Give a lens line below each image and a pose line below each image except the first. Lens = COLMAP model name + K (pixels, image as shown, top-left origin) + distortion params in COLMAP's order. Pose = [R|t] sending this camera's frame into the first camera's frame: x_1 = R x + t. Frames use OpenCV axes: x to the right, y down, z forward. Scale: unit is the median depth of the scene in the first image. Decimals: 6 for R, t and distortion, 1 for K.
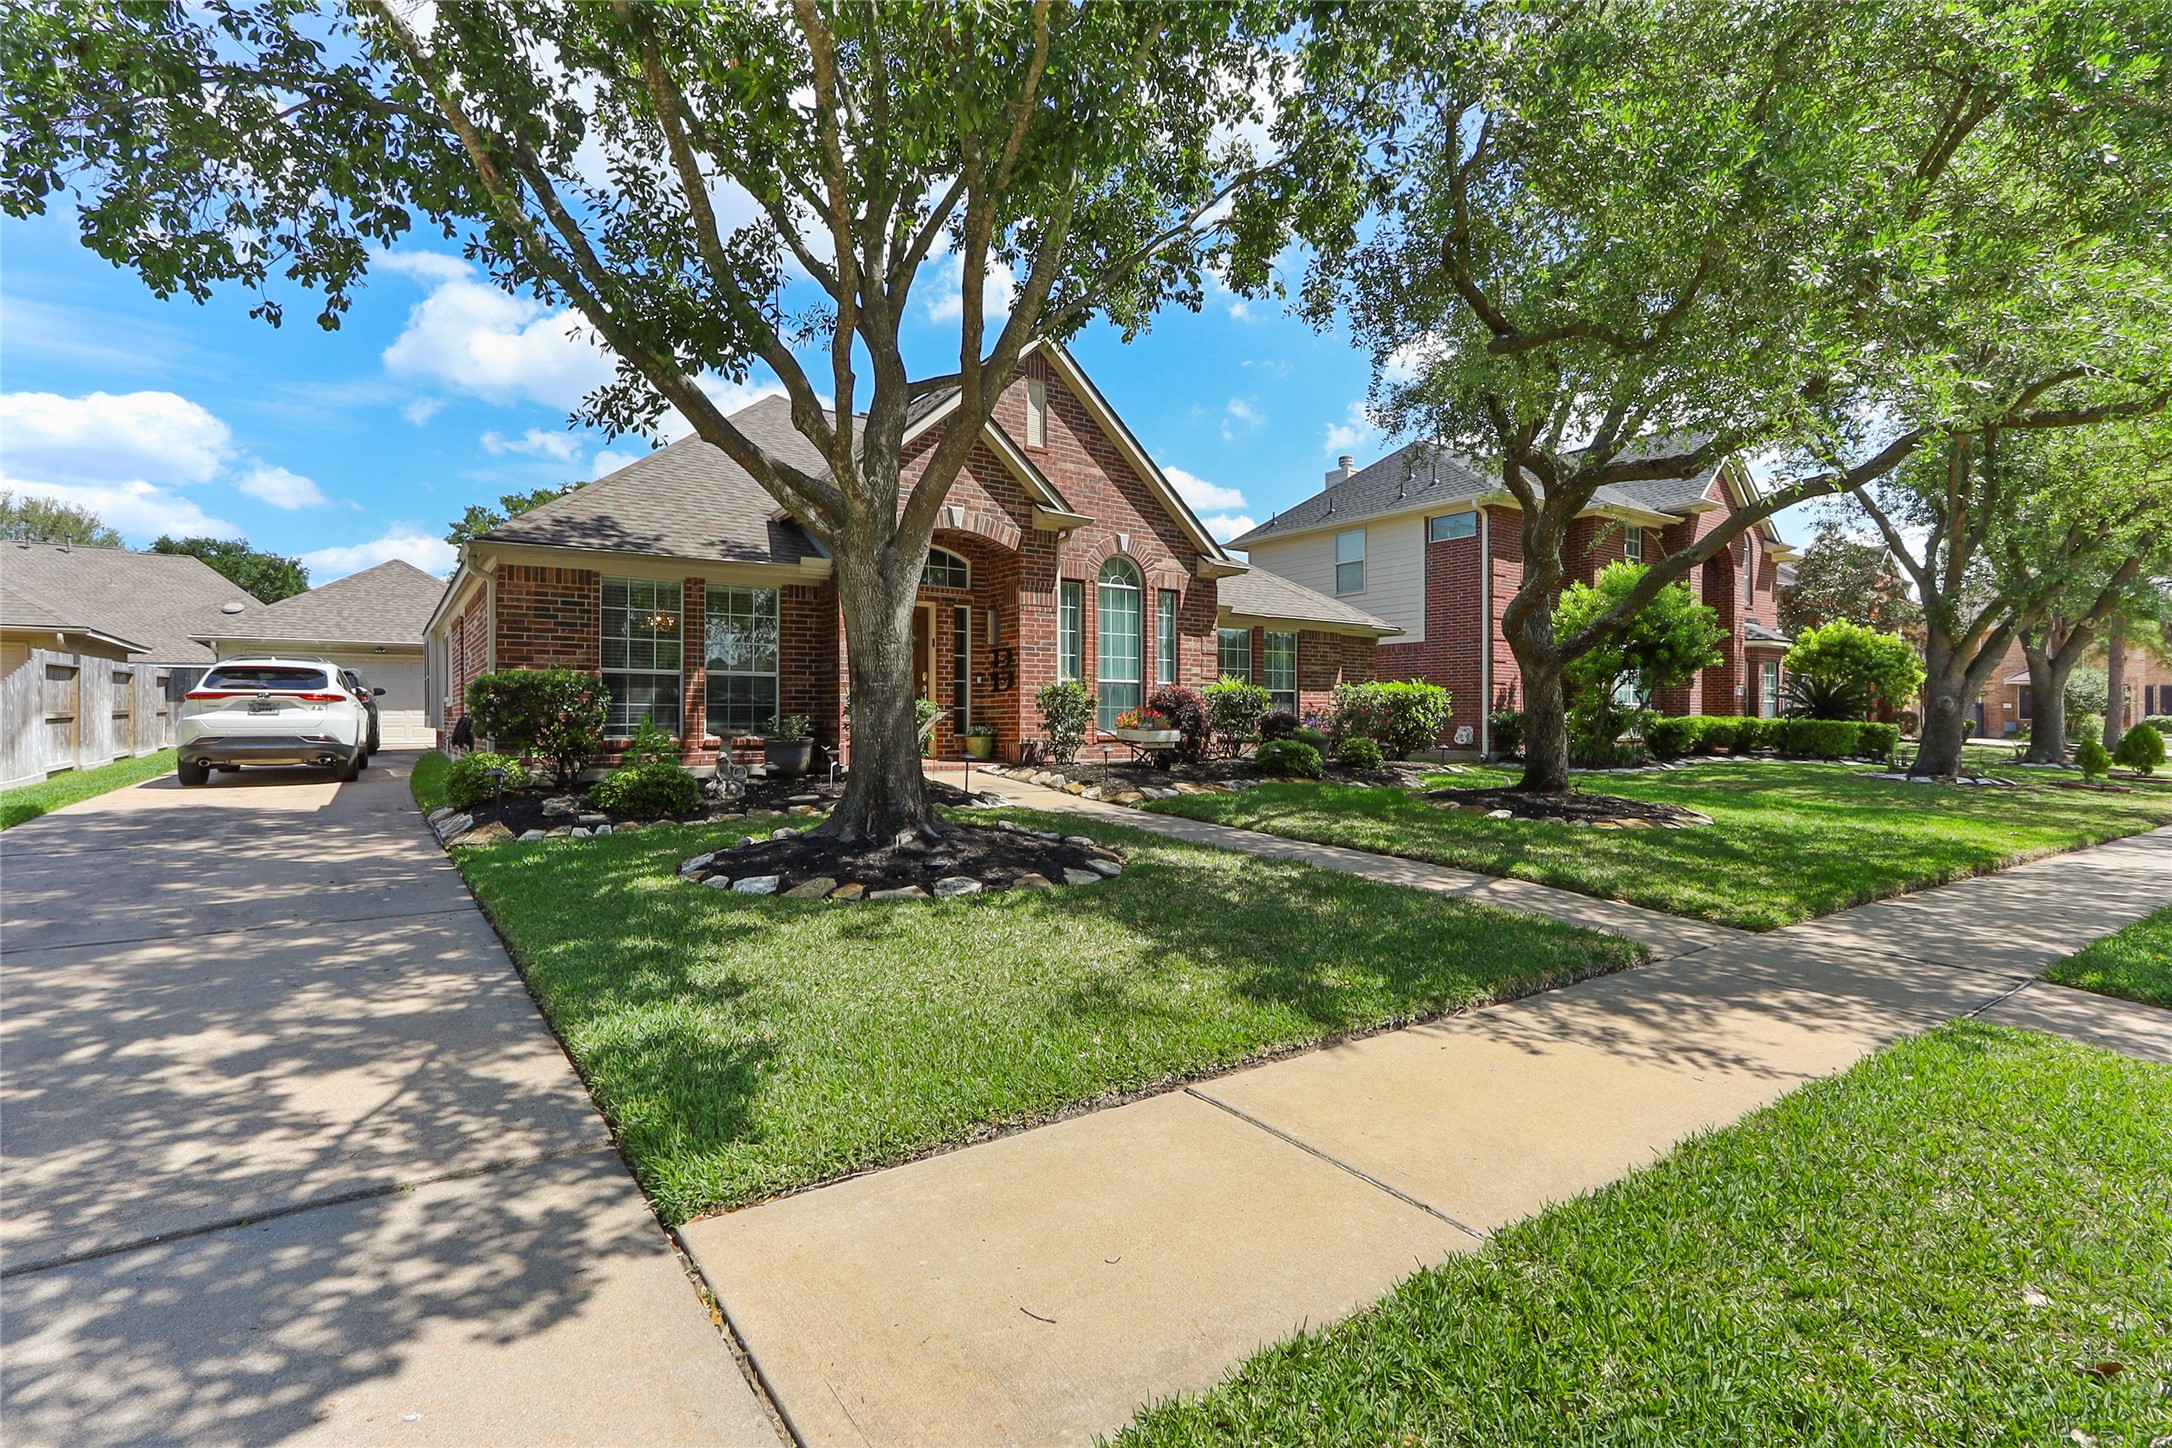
lens RADIAL K [[1013.5, 0, 1061.7], [0, 1013.5, 698.0], [0, 0, 1]] dist [0.002739, 0.001345]
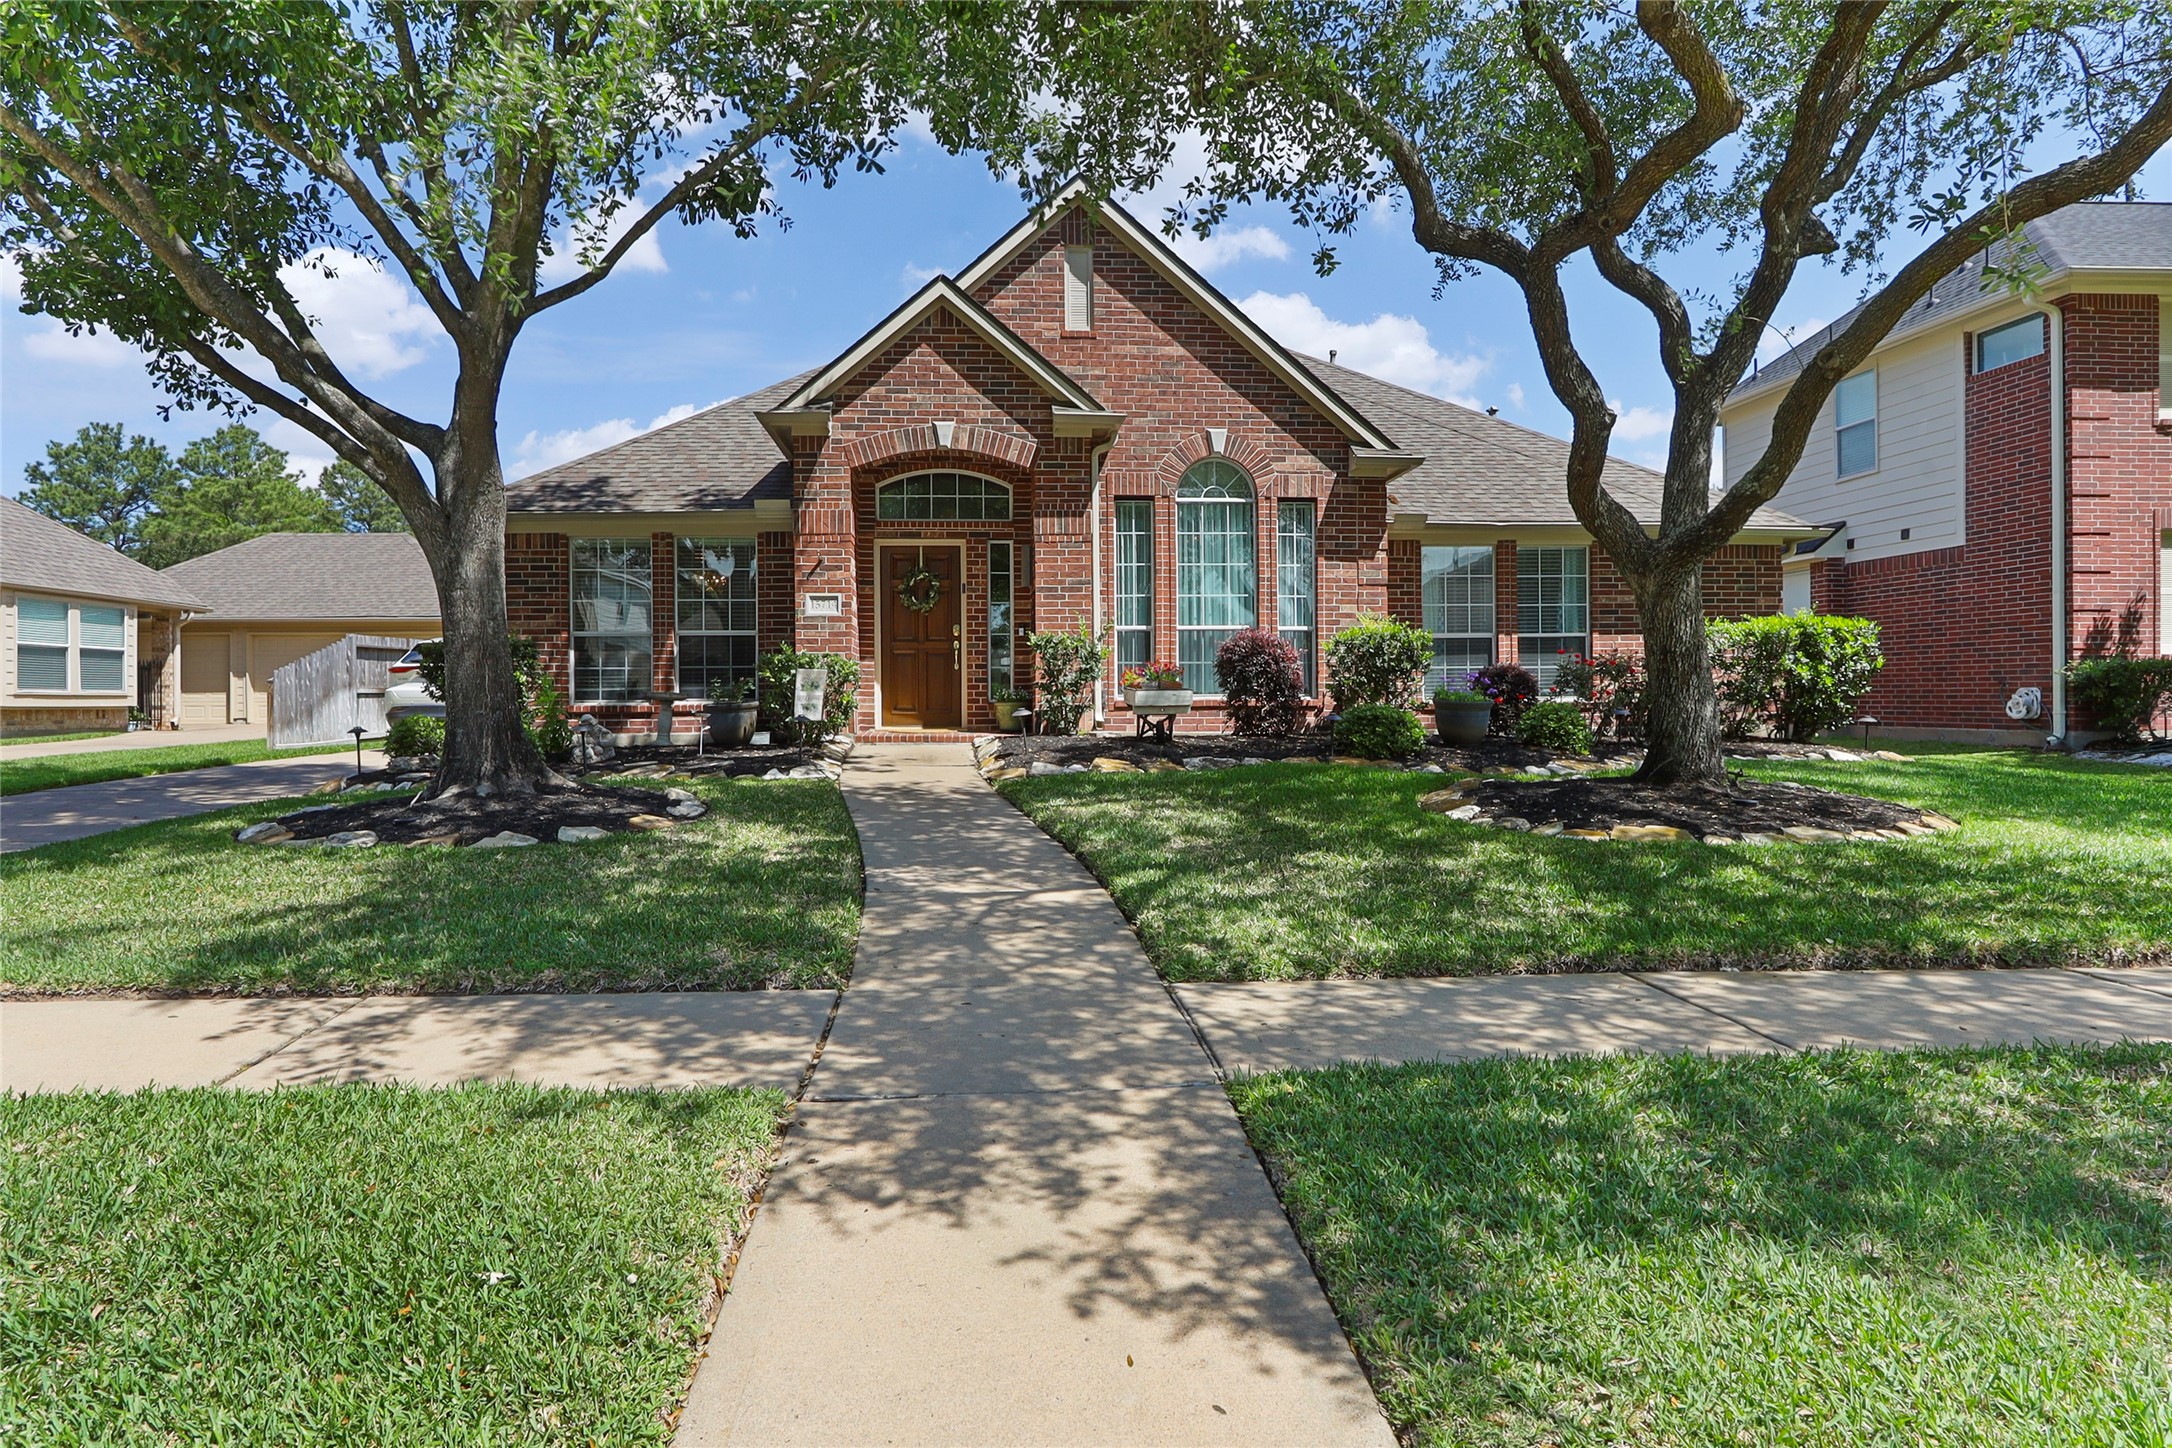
lens RADIAL K [[1298.5, 0, 1084.7], [0, 1298.5, 686.4], [0, 0, 1]] dist [0.001157, 0.001219]
pose [[0.857958, -0.014136, -0.513525, 0.483436], [0.018498, 0.999823, 0.003382, 0.022476], [0.513387, -0.012400, 0.858068, 0.137959]]
